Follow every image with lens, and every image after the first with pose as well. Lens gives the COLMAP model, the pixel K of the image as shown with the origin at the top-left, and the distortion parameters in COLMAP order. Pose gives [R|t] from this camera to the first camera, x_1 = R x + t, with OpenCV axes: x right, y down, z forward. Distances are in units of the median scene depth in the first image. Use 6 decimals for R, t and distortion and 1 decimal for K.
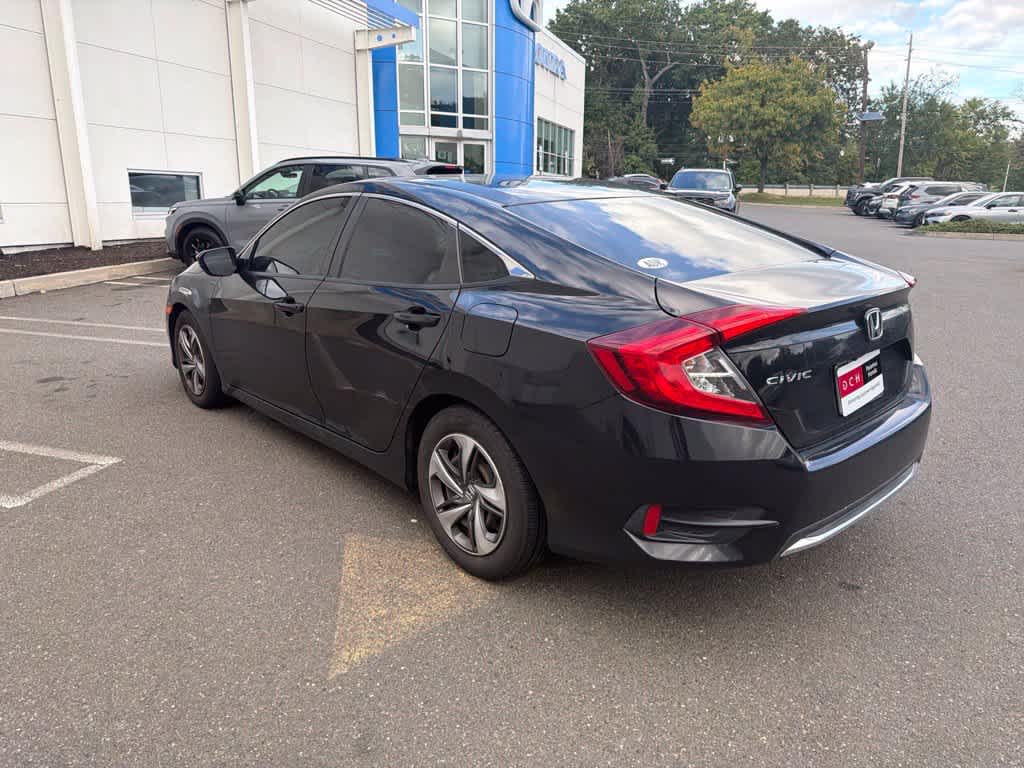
lens RADIAL K [[719.7, 0, 513.0], [0, 719.7, 385.0], [0, 0, 1]] dist [0.016866, -0.023360]
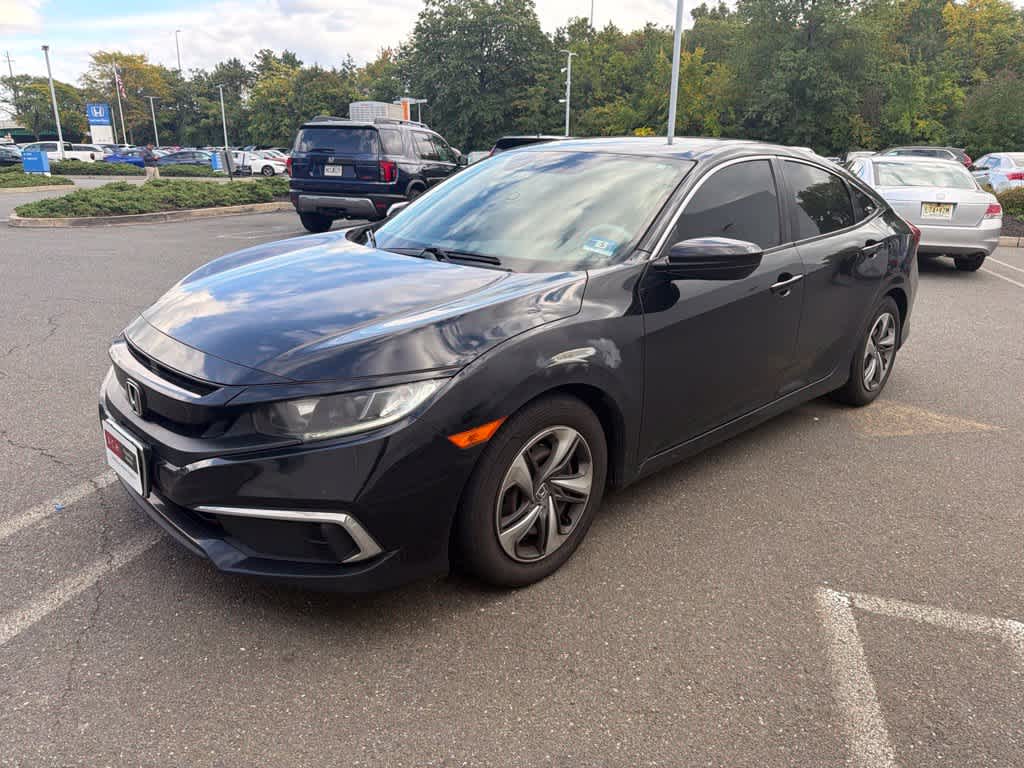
lens RADIAL K [[719.7, 0, 508.0], [0, 719.7, 380.6], [0, 0, 1]] dist [0.016866, -0.023360]
pose [[-0.030071, -0.298818, 0.953836, -0.398794], [0.244822, 0.922999, 0.296876, -0.116557], [-0.969102, 0.242447, 0.045401, 0.439758]]
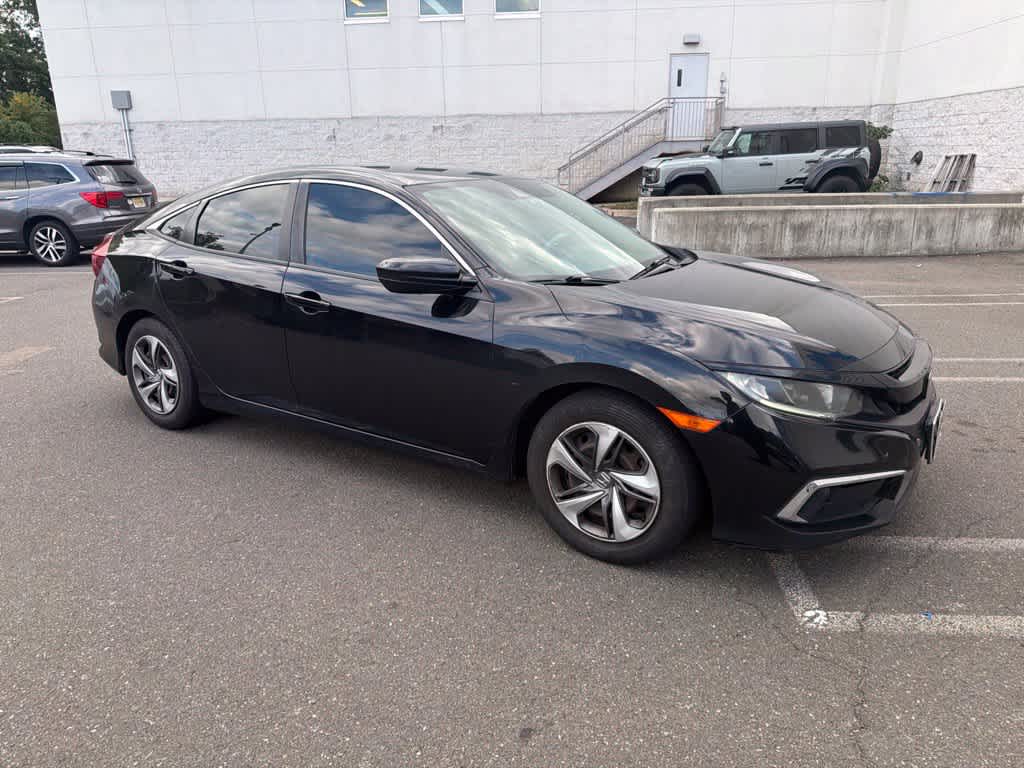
lens RADIAL K [[719.7, 0, 503.0], [0, 719.7, 378.8], [0, 0, 1]] dist [0.016866, -0.023360]
pose [[-0.973608, 0.081119, -0.213322, 0.012013], [-0.042615, 0.853646, 0.519108, -0.205634], [0.224211, 0.514499, -0.827660, 0.739055]]
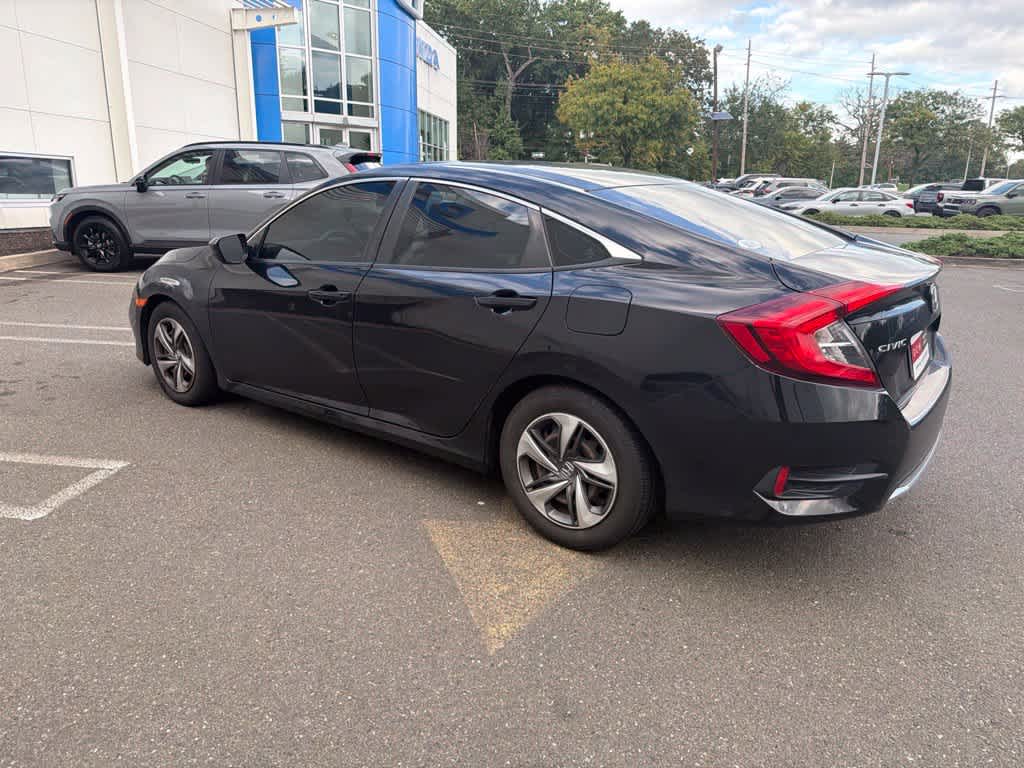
lens RADIAL K [[719.7, 0, 511.3], [0, 719.7, 386.7], [0, 0, 1]] dist [0.016866, -0.023360]
pose [[0.983331, -0.037637, 0.177887, -0.081492], [0.035395, 0.999249, 0.015757, 0.003040], [-0.178347, -0.009198, 0.983925, -0.000543]]
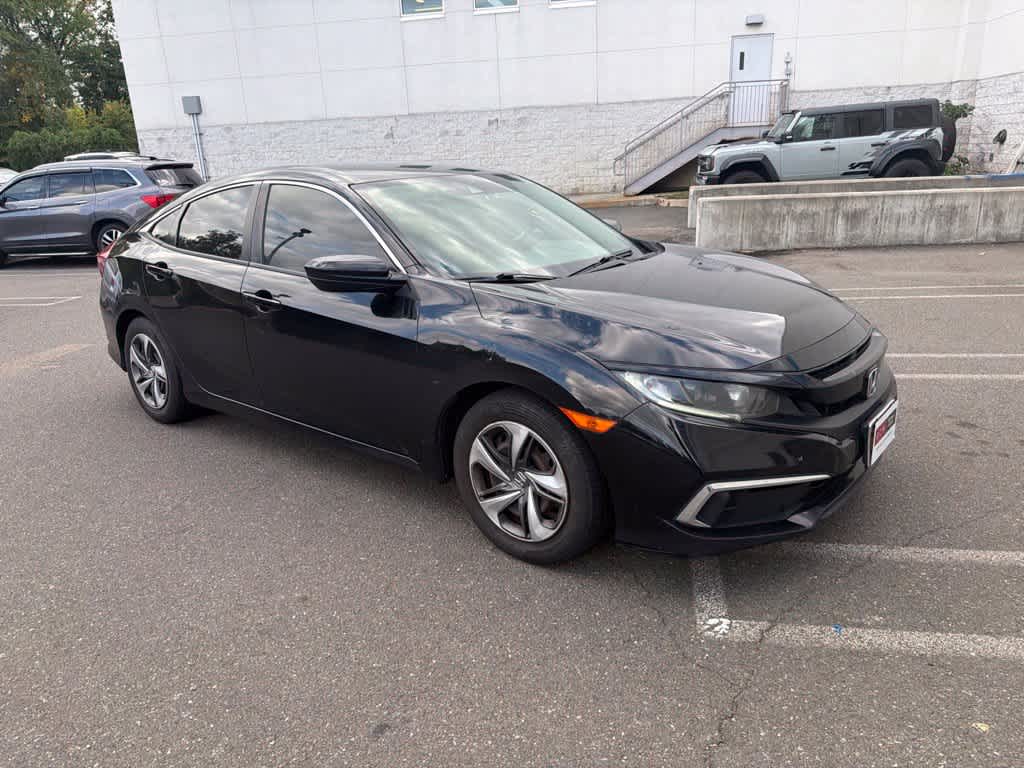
lens RADIAL K [[719.7, 0, 503.4], [0, 719.7, 388.1], [0, 0, 1]] dist [0.016866, -0.023360]
pose [[-0.990570, 0.081885, -0.109846, -0.042031], [0.009909, 0.842464, 0.538661, -0.207286], [0.136649, 0.532493, -0.835331, 0.747308]]
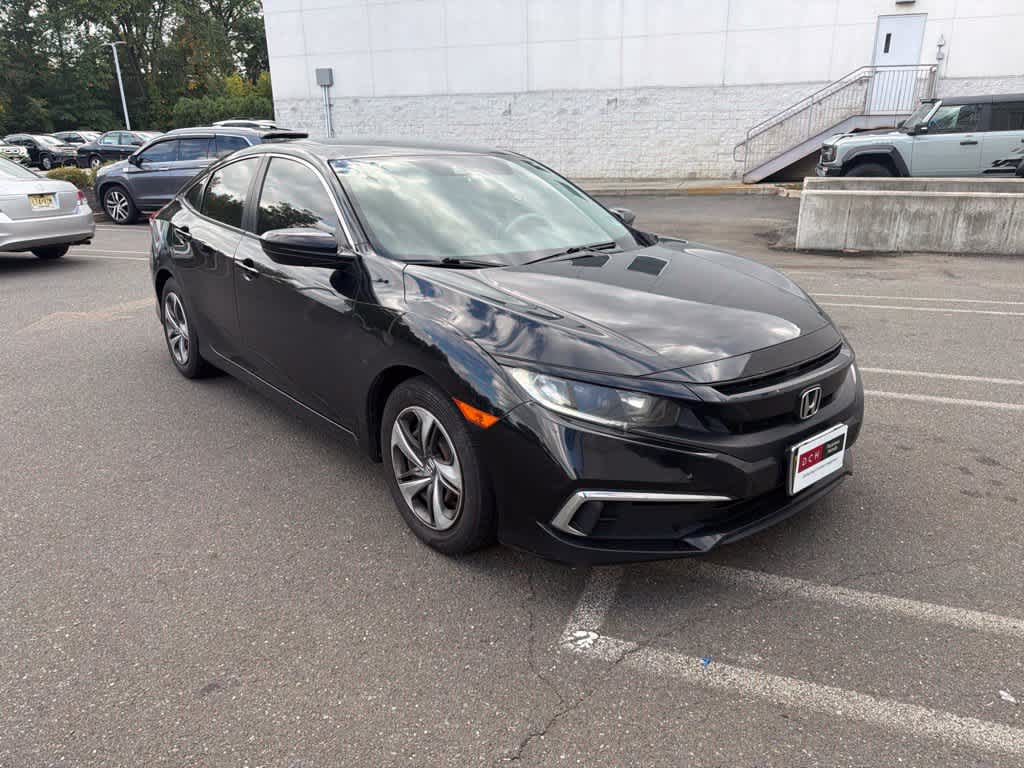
lens RADIAL K [[719.7, 0, 503.0], [0, 719.7, 387.4], [0, 0, 1]] dist [0.016866, -0.023360]
pose [[-0.998483, -0.008634, 0.054378, -0.110273], [0.023191, 0.829800, 0.557578, -0.206675], [-0.049938, 0.557994, -0.828341, 0.746036]]
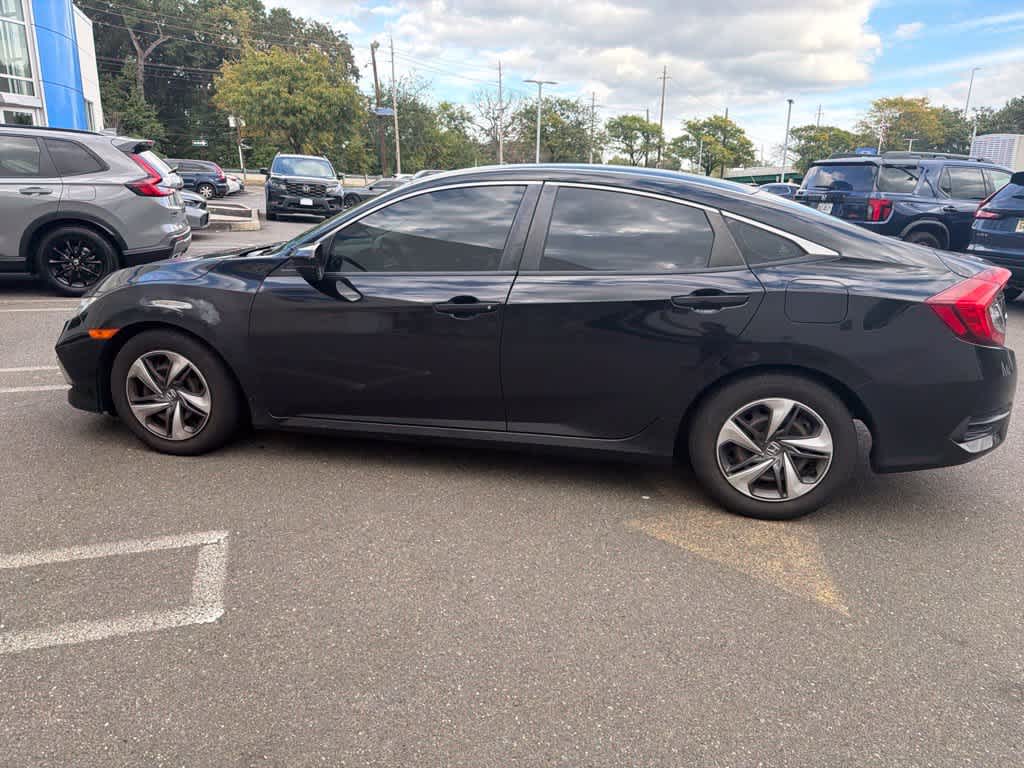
lens RADIAL K [[719.7, 0, 509.6], [0, 719.7, 382.3], [0, 0, 1]] dist [0.016866, -0.023360]
pose [[0.799872, -0.143728, 0.582707, -0.266745], [0.135473, 0.989082, 0.058001, -0.019582], [-0.584681, 0.032548, 0.810610, 0.079825]]
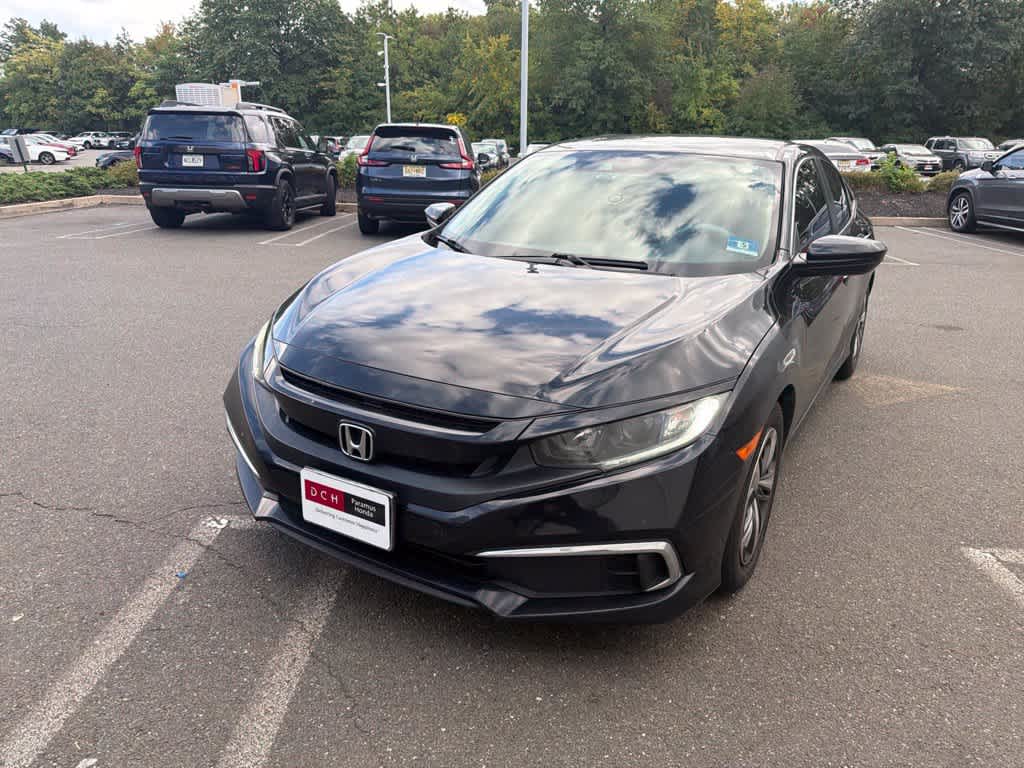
lens RADIAL K [[719.7, 0, 507.6], [0, 719.7, 380.4], [0, 0, 1]] dist [0.016866, -0.023360]
pose [[-0.285657, -0.304535, 0.908658, -0.371130], [0.232597, 0.897783, 0.374012, -0.150846], [-0.929677, 0.318190, -0.185624, 0.550306]]
